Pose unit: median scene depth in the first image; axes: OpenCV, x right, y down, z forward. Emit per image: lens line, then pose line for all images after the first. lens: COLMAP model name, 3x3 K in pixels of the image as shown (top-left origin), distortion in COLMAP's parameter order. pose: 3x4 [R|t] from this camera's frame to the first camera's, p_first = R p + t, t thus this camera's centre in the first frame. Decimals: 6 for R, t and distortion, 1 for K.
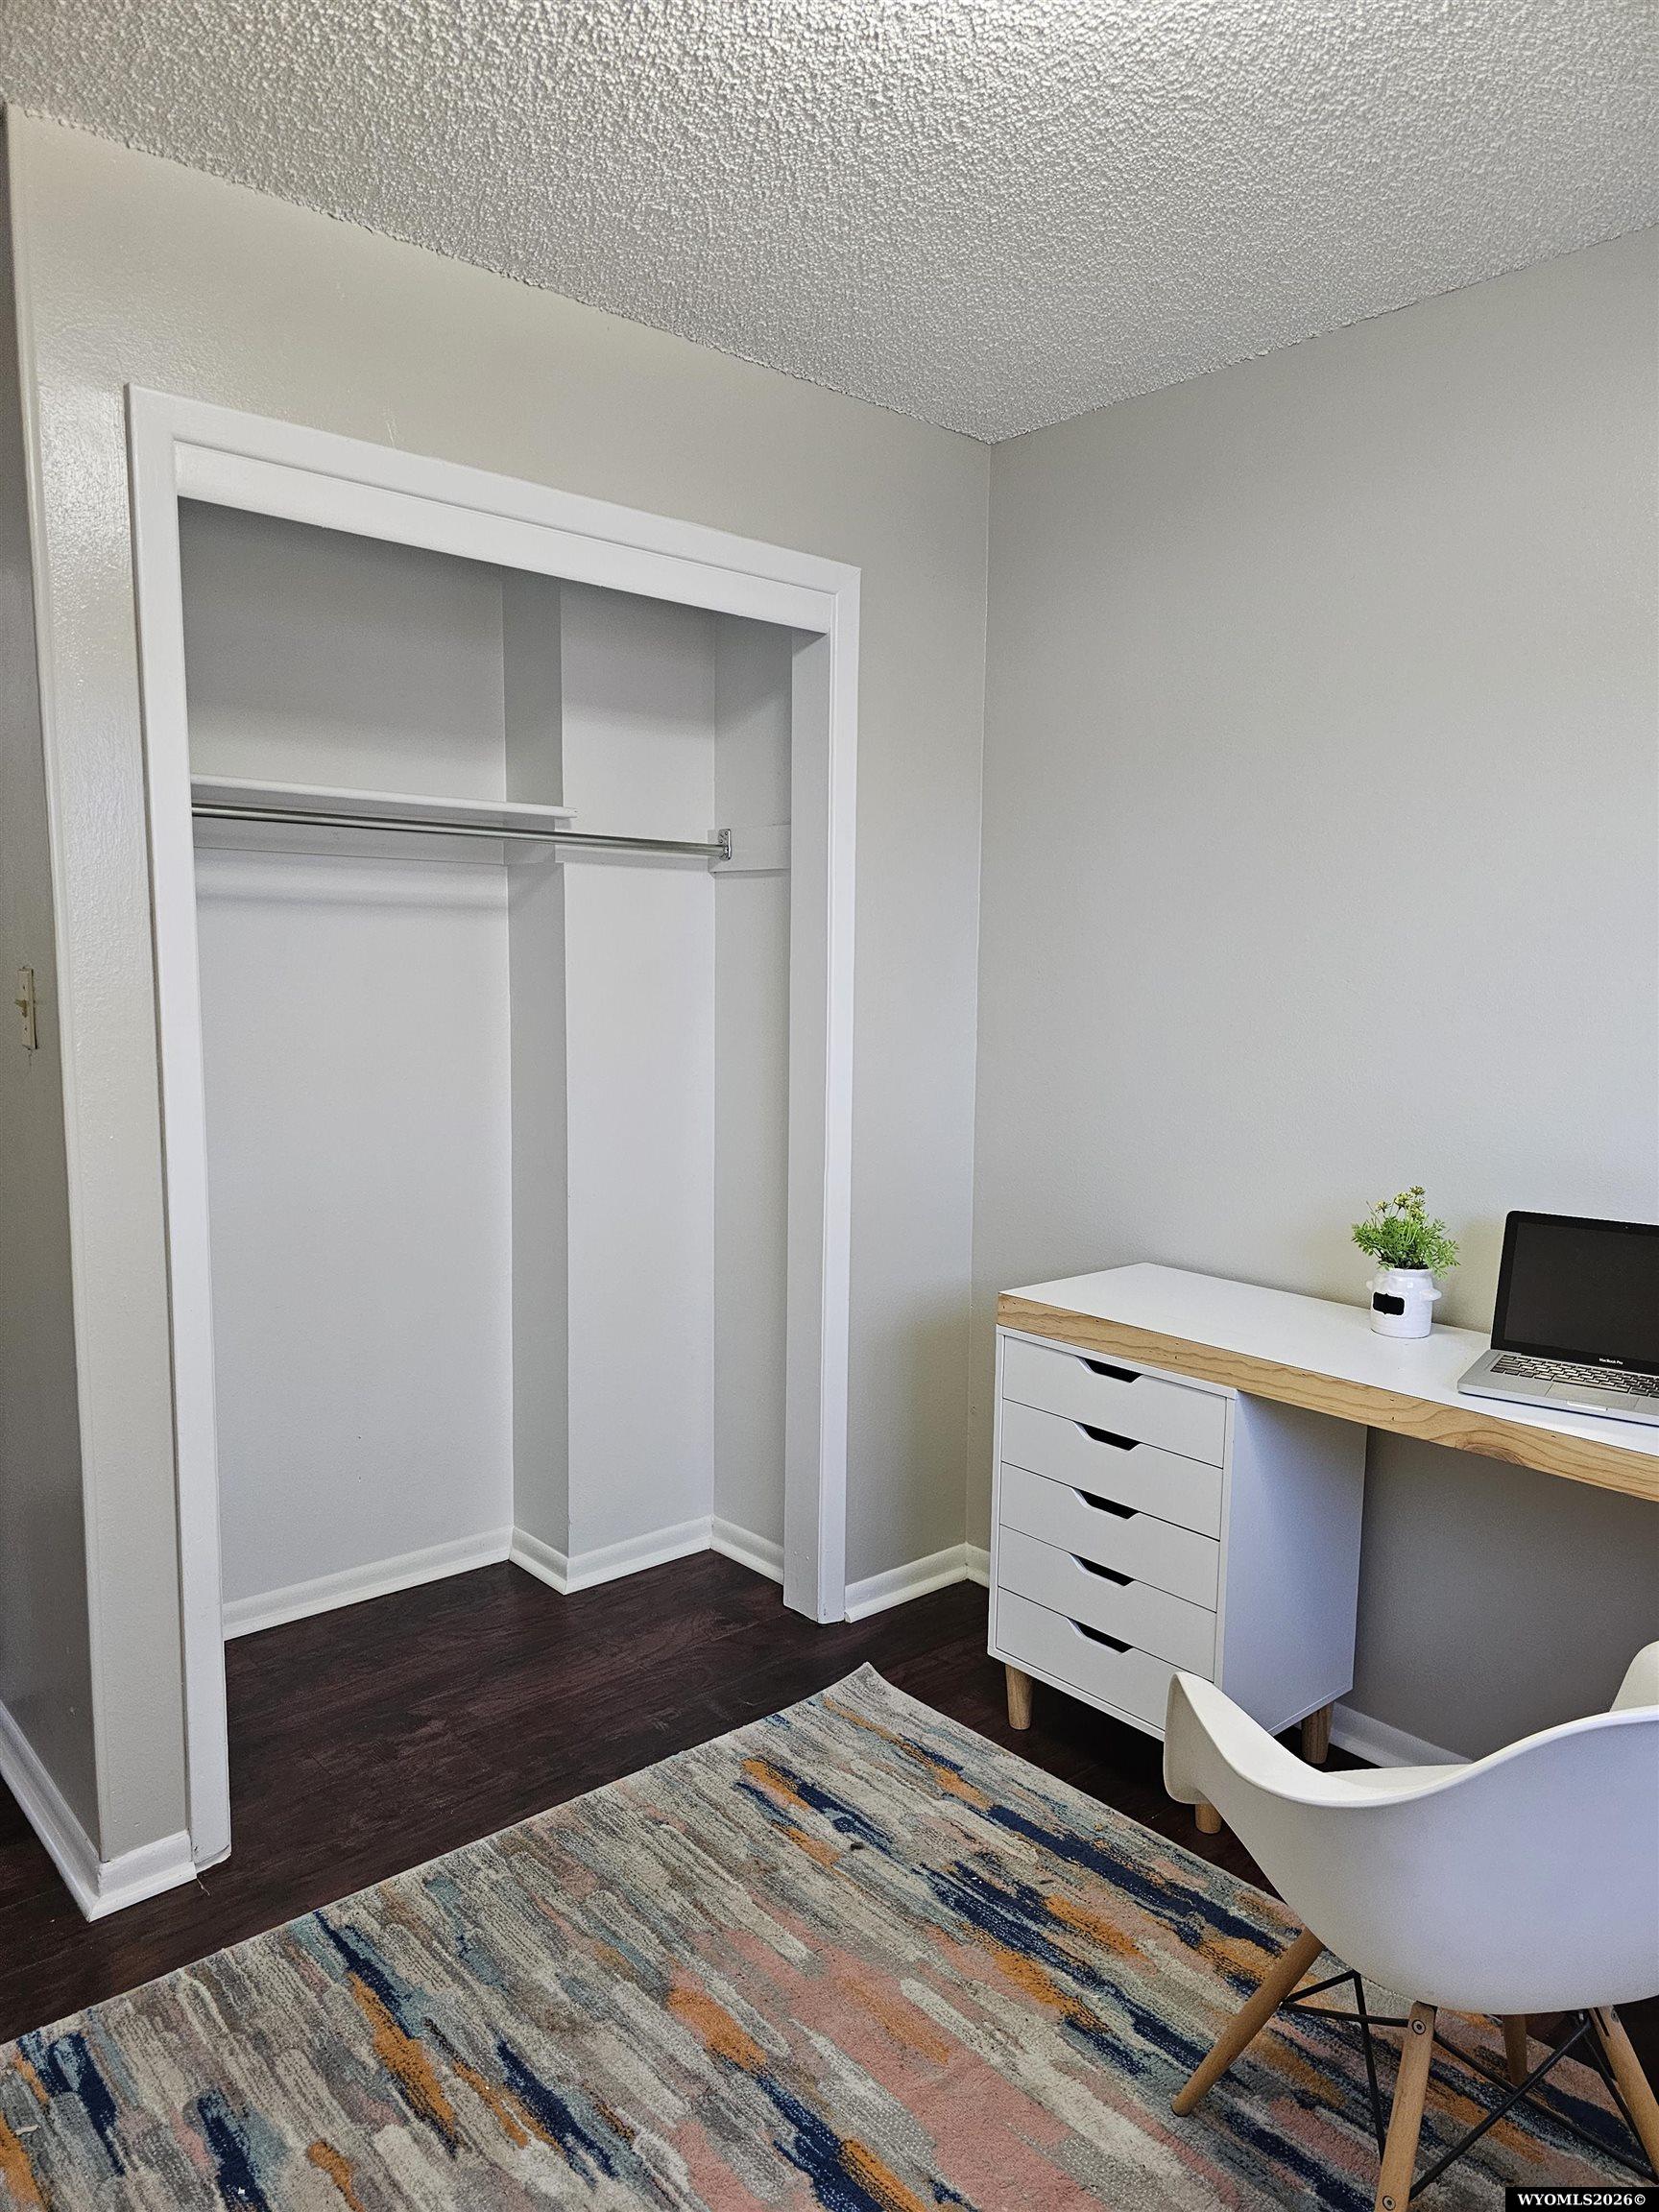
lens RADIAL K [[1483.8, 0, 837.3], [0, 1483.8, 1108.2], [0, 0, 1]] dist [-0.004726, -0.004240]
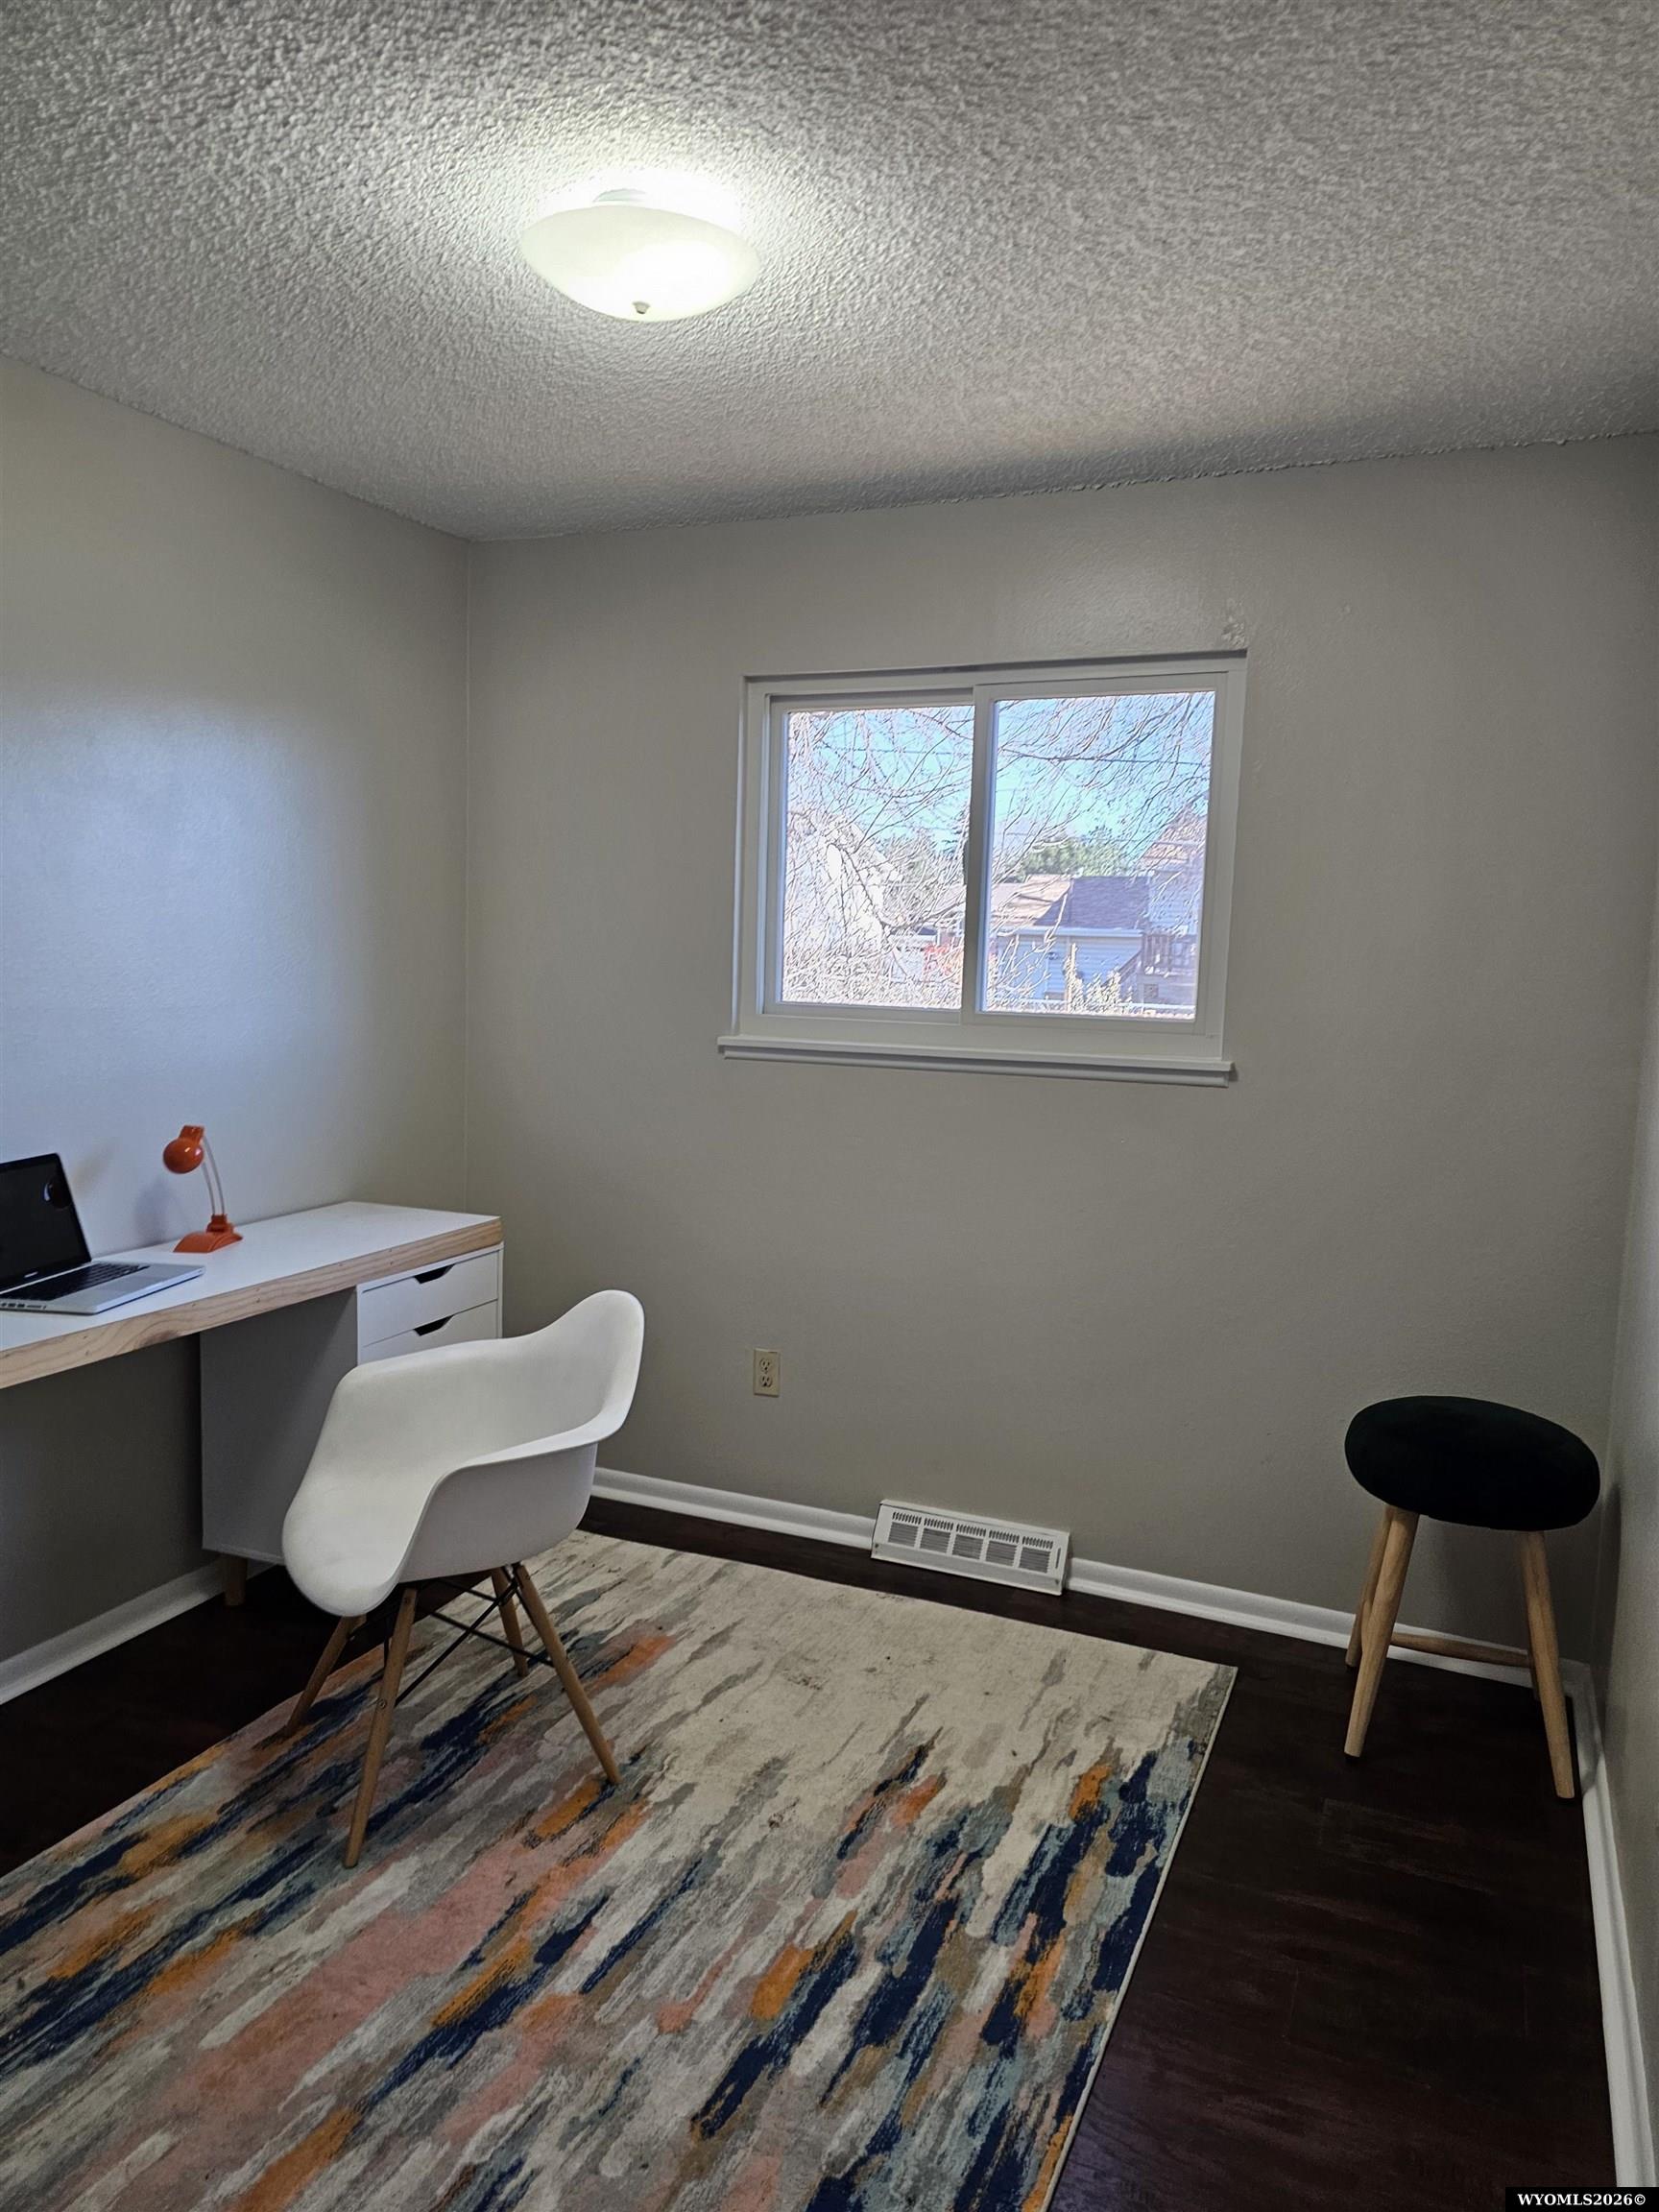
lens RADIAL K [[1483.8, 0, 827.8], [0, 1483.8, 1102.5], [0, 0, 1]] dist [-0.004726, -0.004240]
pose [[-0.397966, -0.132621, 0.907763, -0.972543], [0.079724, 0.980753, 0.178236, -0.155699], [-0.913929, 0.143303, -0.379733, 0.983883]]
